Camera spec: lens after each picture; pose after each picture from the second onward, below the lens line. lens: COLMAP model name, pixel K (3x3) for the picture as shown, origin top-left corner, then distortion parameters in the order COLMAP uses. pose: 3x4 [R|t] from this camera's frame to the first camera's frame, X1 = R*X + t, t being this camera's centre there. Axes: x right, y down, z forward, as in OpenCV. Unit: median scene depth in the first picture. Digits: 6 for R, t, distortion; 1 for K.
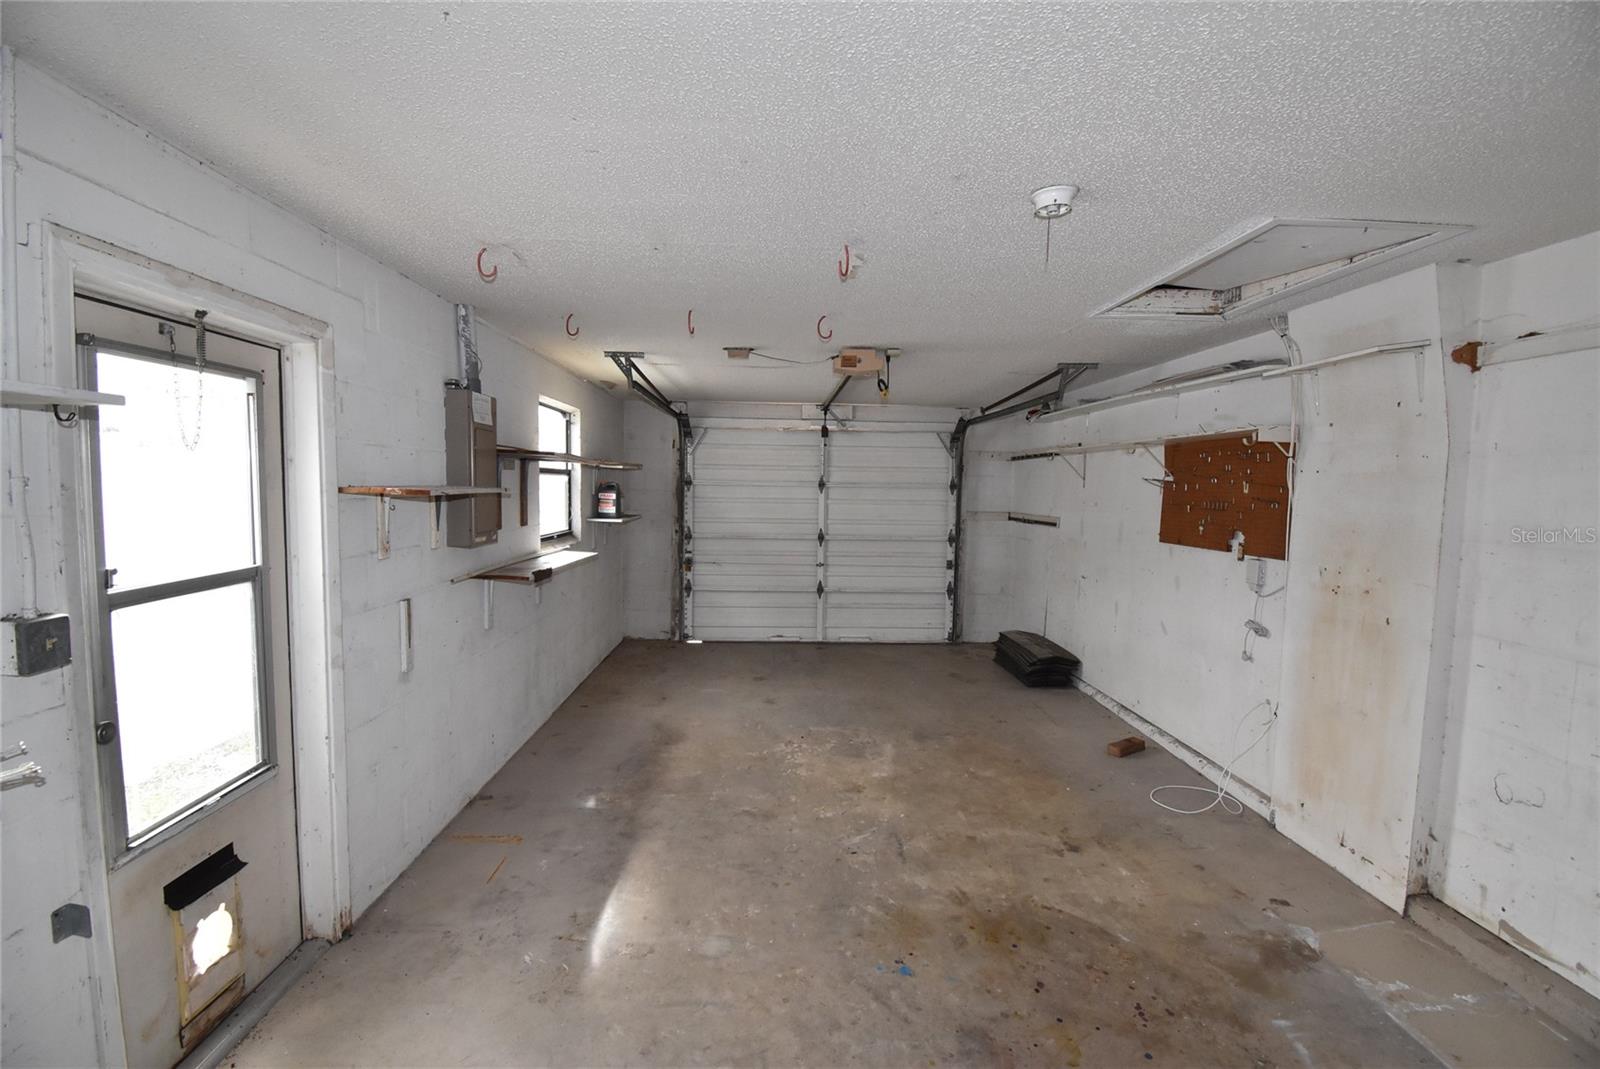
lens RADIAL K [[705.9, 0, 806.4], [0, 705.9, 537.4], [0, 0, 1]] dist [0.002413, -0.013910]
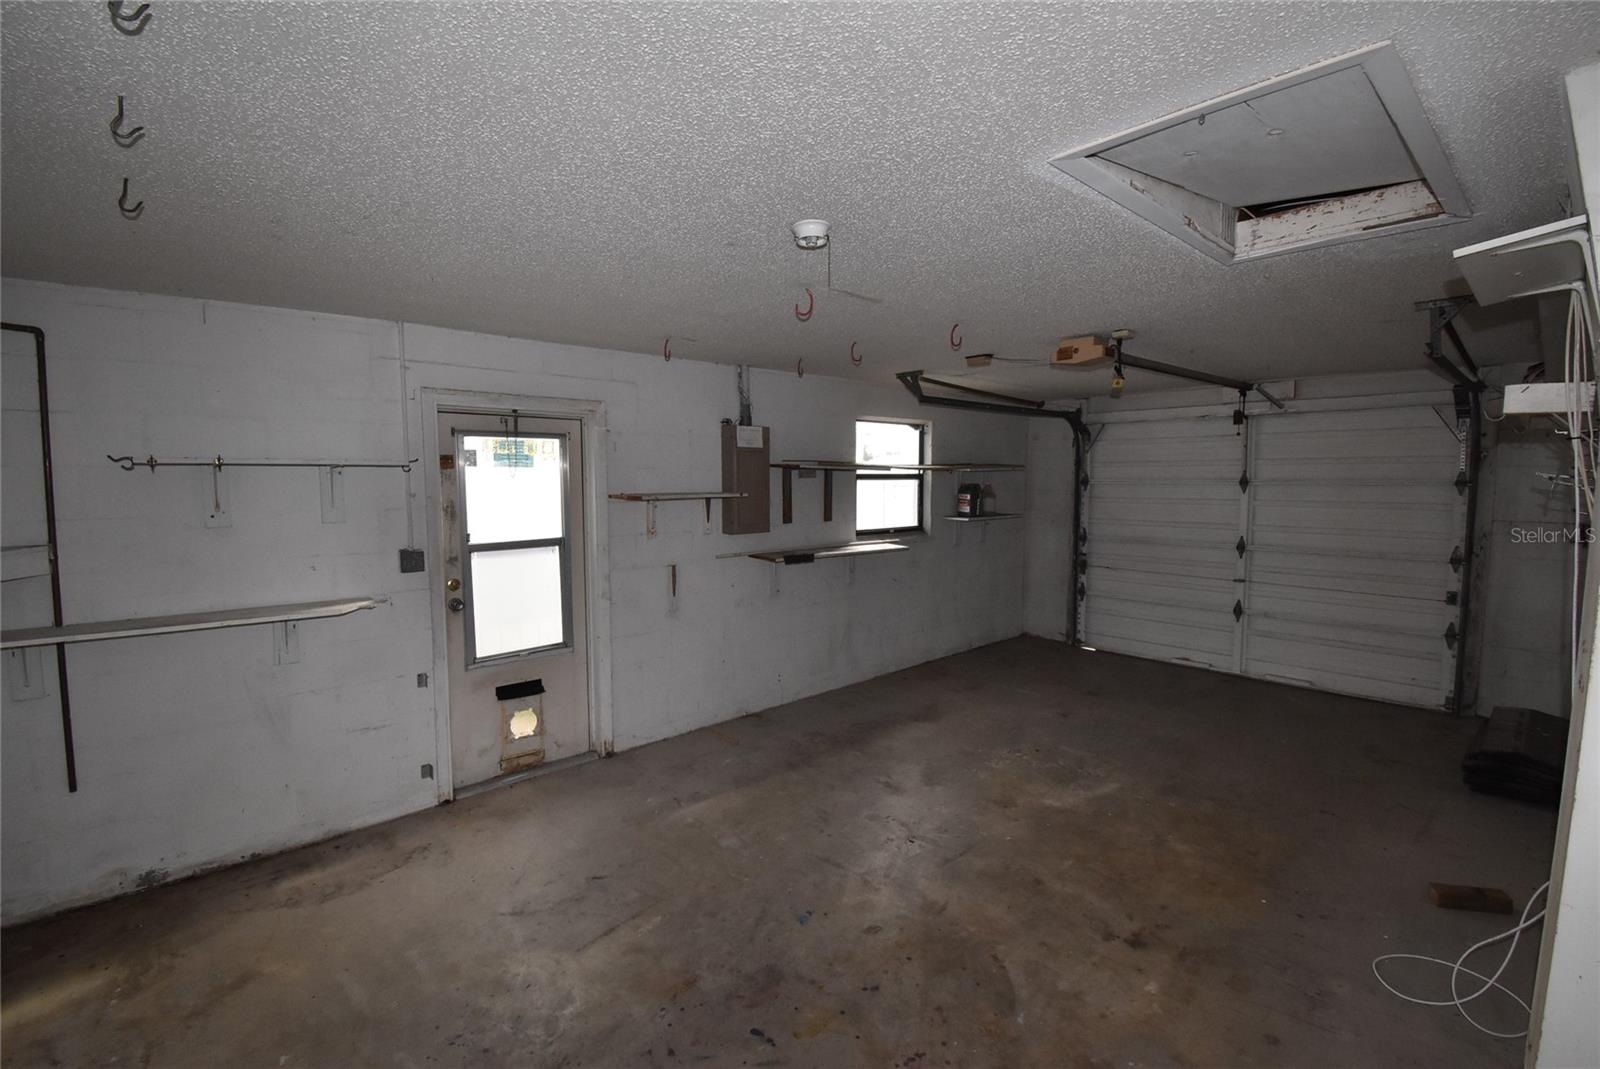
lens RADIAL K [[705.9, 0, 786.5], [0, 705.9, 531.9], [0, 0, 1]] dist [0.002413, -0.013910]
pose [[0.639948, 0.040982, -0.767325, 0.484881], [-0.042229, 0.998943, 0.018134, -0.015391], [0.767257, 0.020799, 0.641002, 0.116873]]
